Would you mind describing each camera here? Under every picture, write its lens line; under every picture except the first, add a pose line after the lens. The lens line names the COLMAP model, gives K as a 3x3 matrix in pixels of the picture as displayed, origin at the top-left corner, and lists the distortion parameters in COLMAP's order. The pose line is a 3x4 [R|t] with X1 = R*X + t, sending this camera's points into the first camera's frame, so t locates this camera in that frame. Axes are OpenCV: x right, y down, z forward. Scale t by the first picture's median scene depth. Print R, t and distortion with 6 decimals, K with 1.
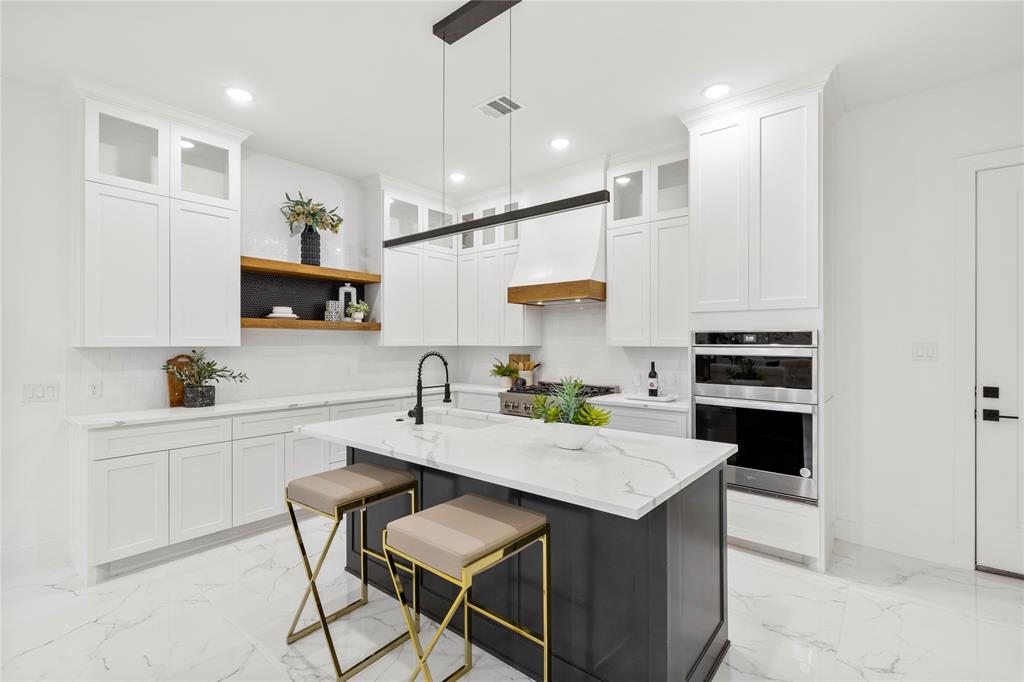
lens RADIAL K [[466.1, 0, 519.0], [0, 466.1, 338.2], [0, 0, 1]] dist [0.011762, -0.001025]
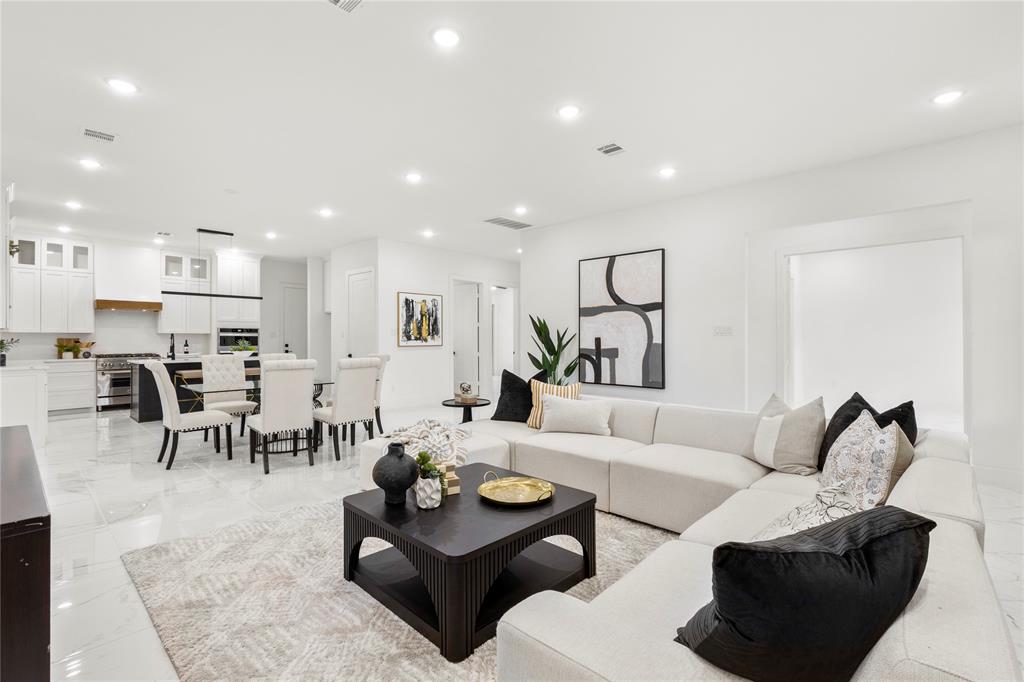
lens RADIAL K [[466.1, 0, 512.6], [0, 466.1, 334.7], [0, 0, 1]] dist [0.011762, -0.001025]
pose [[0.096031, 0.006668, 0.995356, -2.270424], [-0.005827, 0.999964, -0.006137, 0.035432], [-0.995361, -0.005211, 0.096066, -1.035249]]
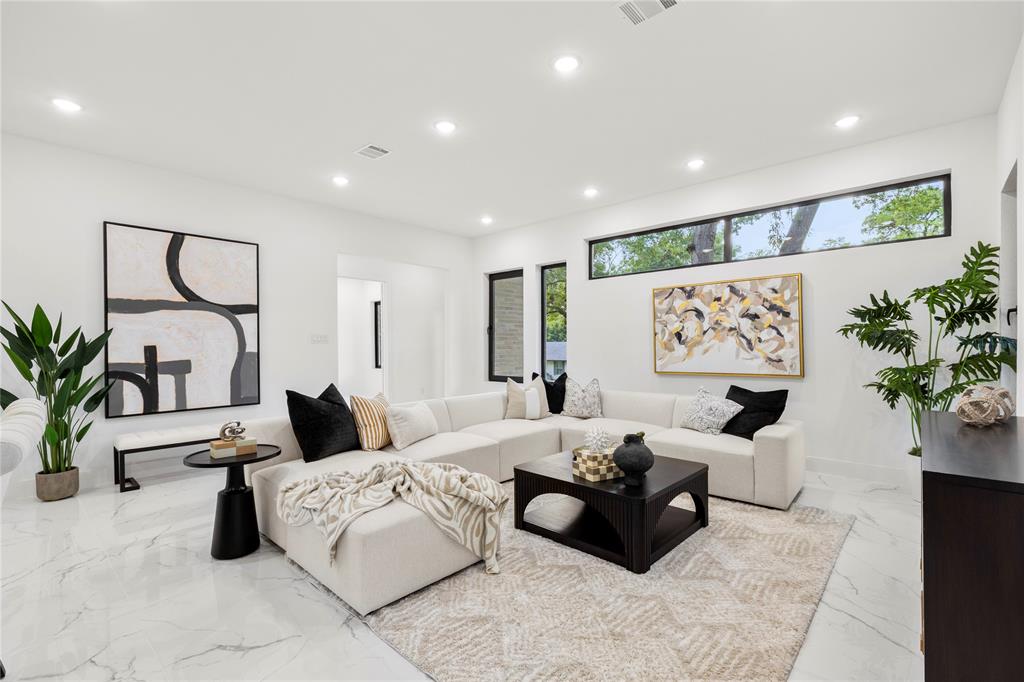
lens RADIAL K [[466.1, 0, 510.7], [0, 466.1, 346.9], [0, 0, 1]] dist [0.011762, -0.001025]
pose [[-0.997989, 0.008467, 0.062814, -1.389070], [0.008179, 0.999955, -0.004834, 0.051364], [-0.062852, -0.004310, -0.998014, 0.073891]]
